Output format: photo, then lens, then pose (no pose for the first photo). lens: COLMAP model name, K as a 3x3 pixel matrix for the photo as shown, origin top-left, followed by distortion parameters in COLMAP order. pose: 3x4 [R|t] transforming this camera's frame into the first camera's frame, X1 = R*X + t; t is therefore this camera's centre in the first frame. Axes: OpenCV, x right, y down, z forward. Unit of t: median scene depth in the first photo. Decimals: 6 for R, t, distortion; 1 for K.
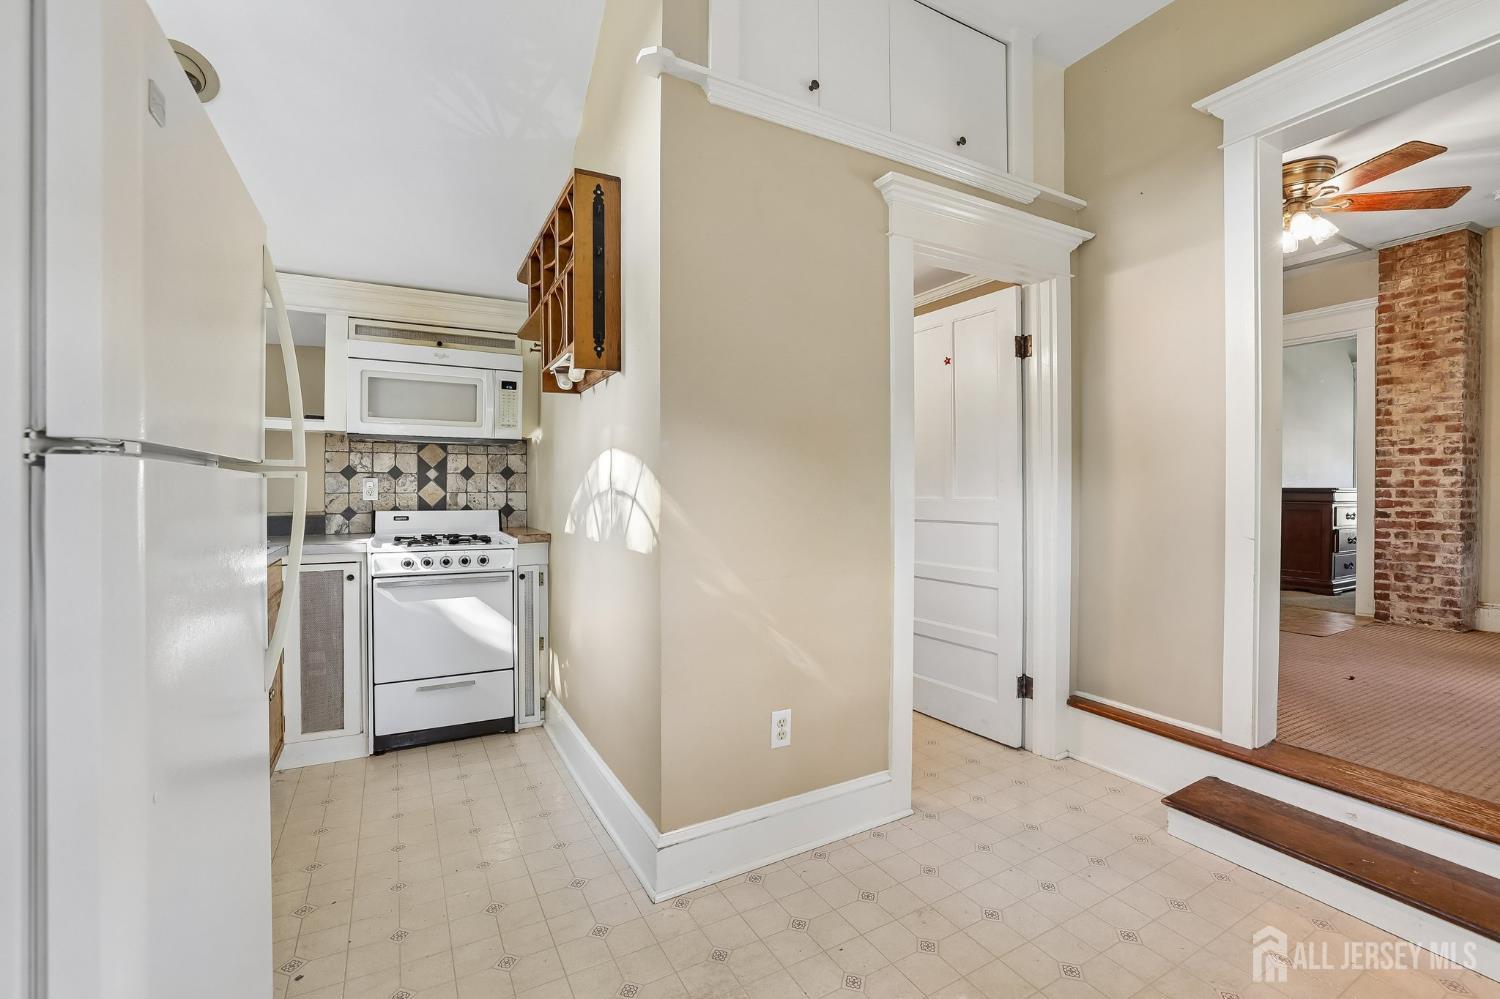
lens RADIAL K [[642.6, 0, 750.0], [0, 642.6, 499.5], [0, 0, 1]] dist [-0.039743, 0.014115]
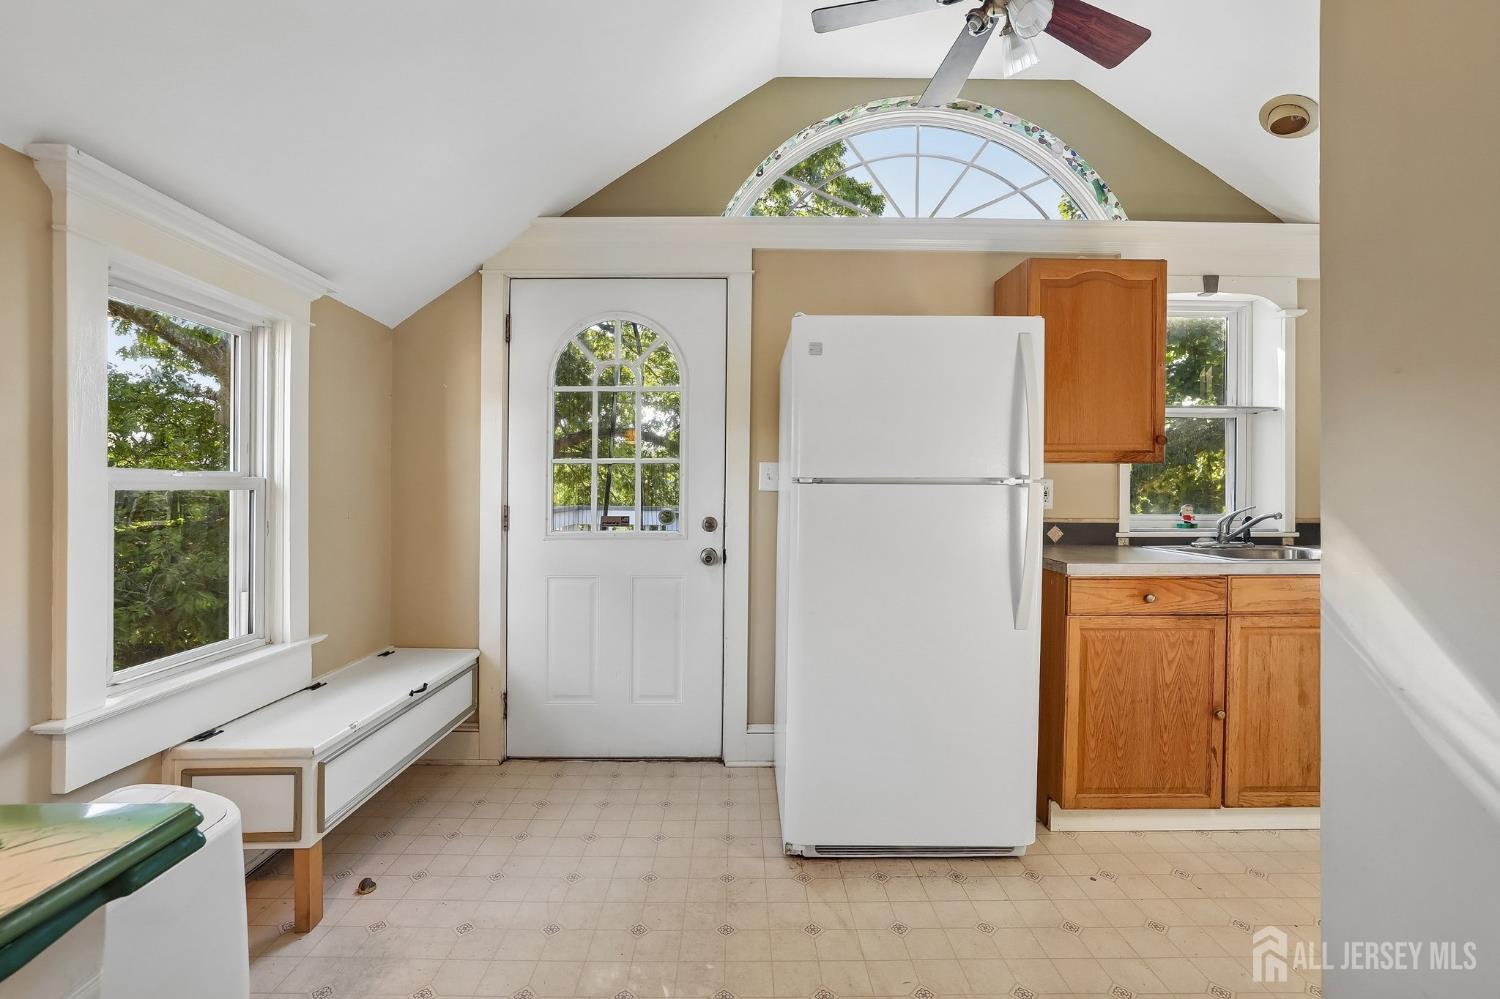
lens RADIAL K [[654.9, 0, 742.9], [0, 654.9, 491.3], [0, 0, 1]] dist [-0.031391, 0.014102]
pose [[-0.471512, 0.003001, -0.881855, 0.355962], [-0.014330, 0.999836, 0.011065, -0.013356], [0.881743, 0.017854, -0.471391, 0.448482]]
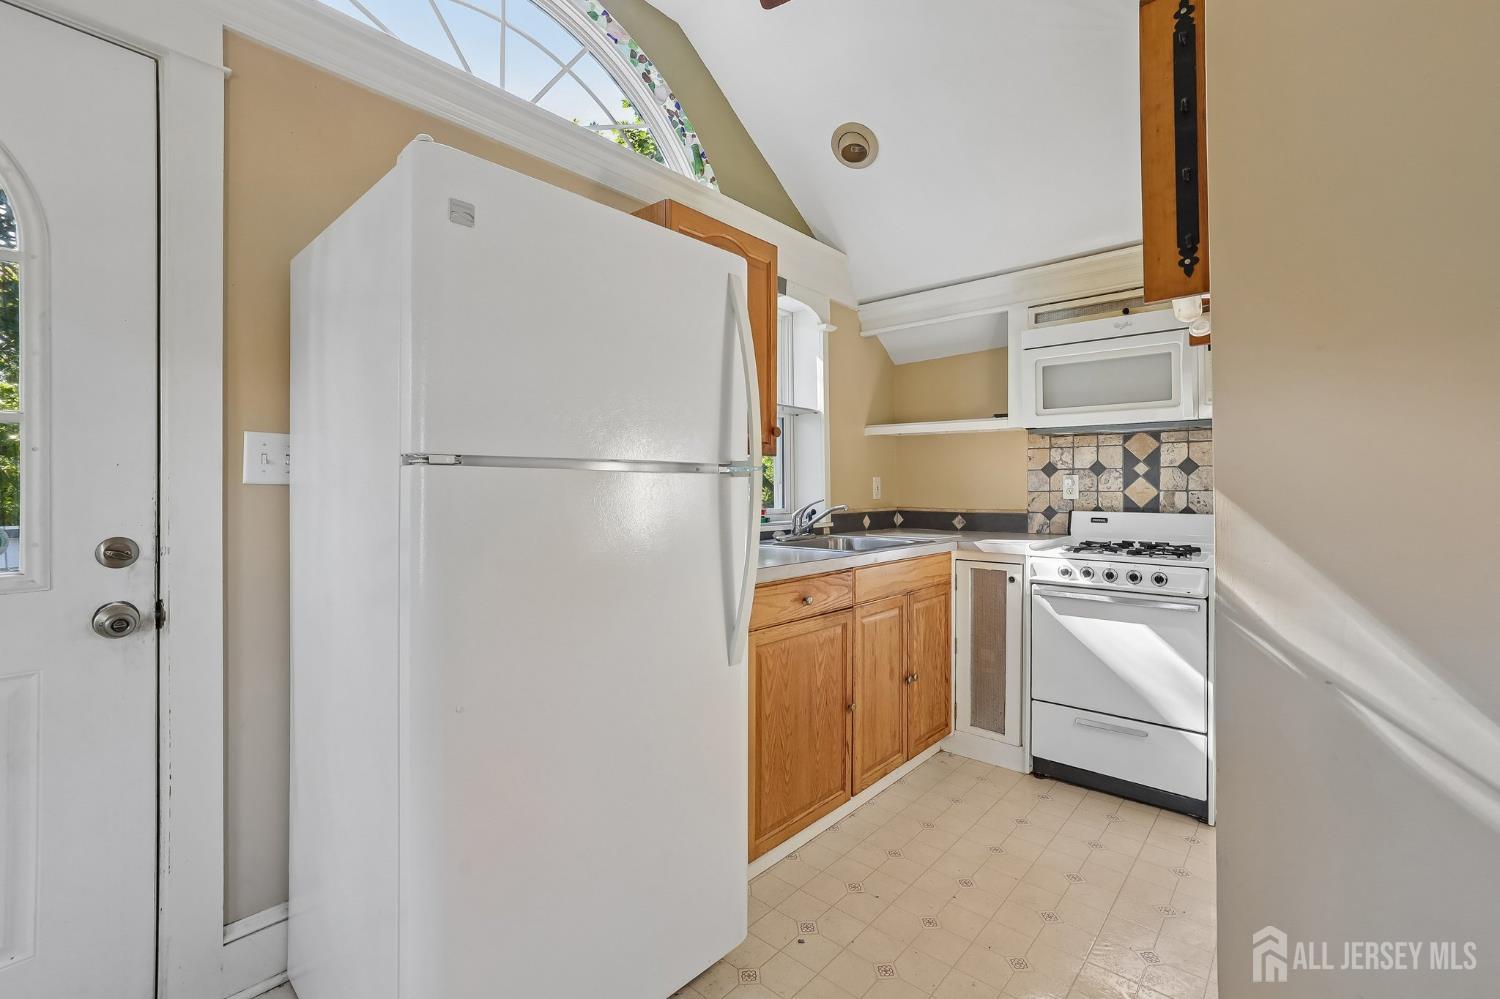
lens RADIAL K [[654.9, 0, 742.9], [0, 654.9, 491.3], [0, 0, 1]] dist [-0.031391, 0.014102]
pose [[0.331806, 0.002603, -0.943344, 0.134691], [-0.011774, 0.999930, -0.001382, -0.003272], [0.943274, 0.011566, 0.331813, 0.241431]]
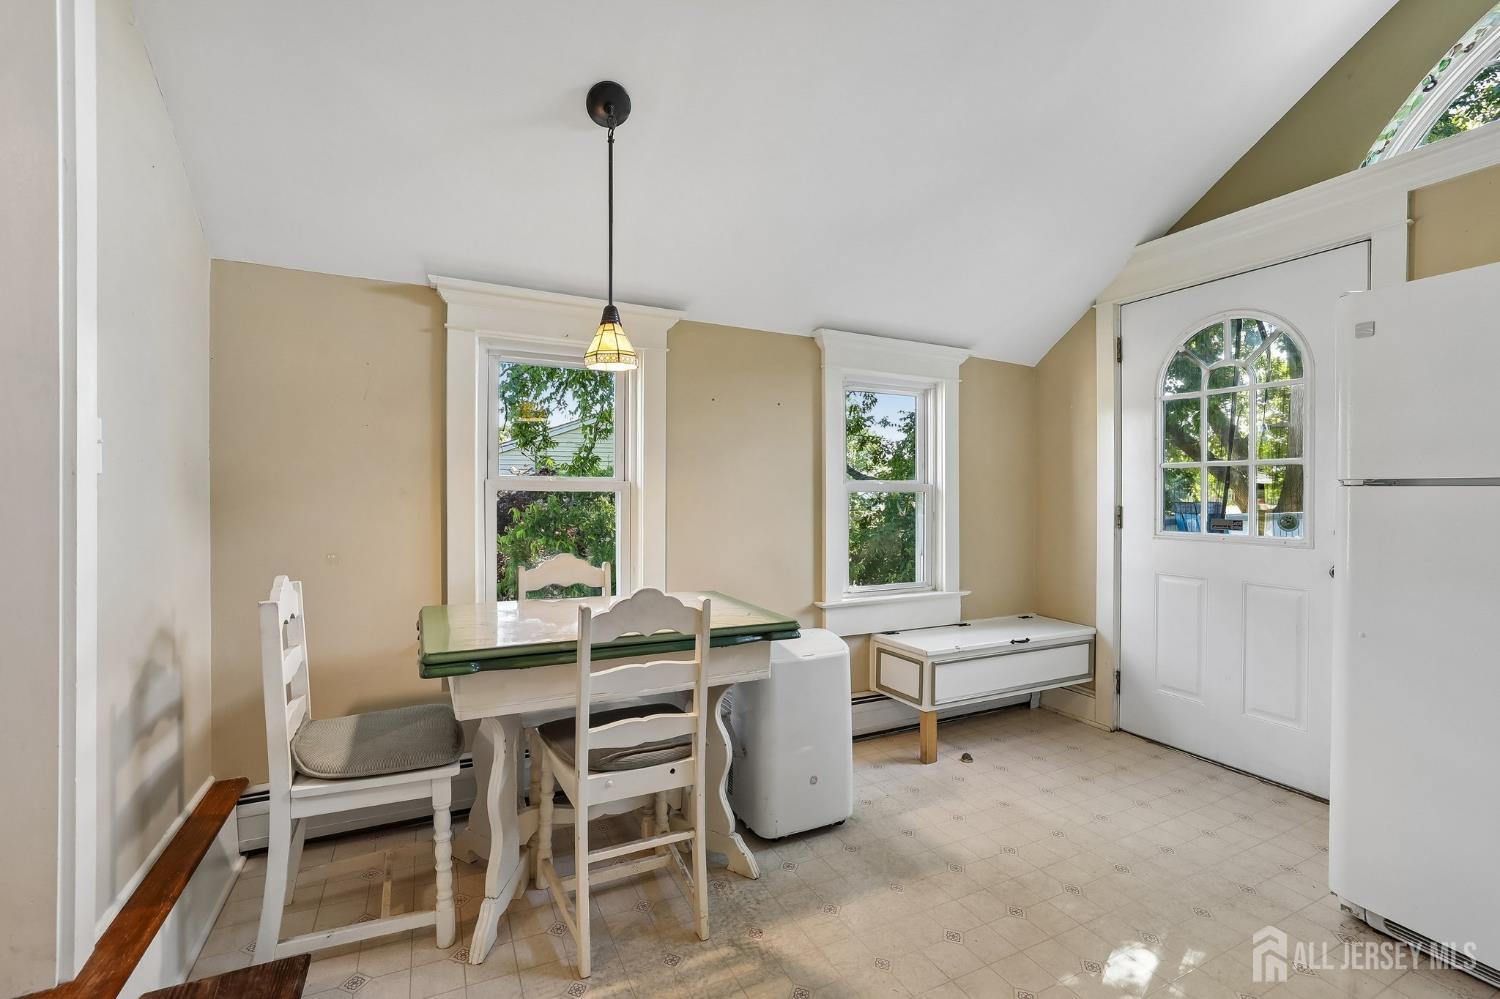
lens RADIAL K [[642.6, 0, 750.0], [0, 642.6, 499.5], [0, 0, 1]] dist [-0.039743, 0.014115]
pose [[-0.999261, -0.001440, 0.038420, 0.258767], [-0.000394, 0.999629, 0.027240, -0.016021], [-0.038445, 0.027205, -0.998890, 0.744751]]
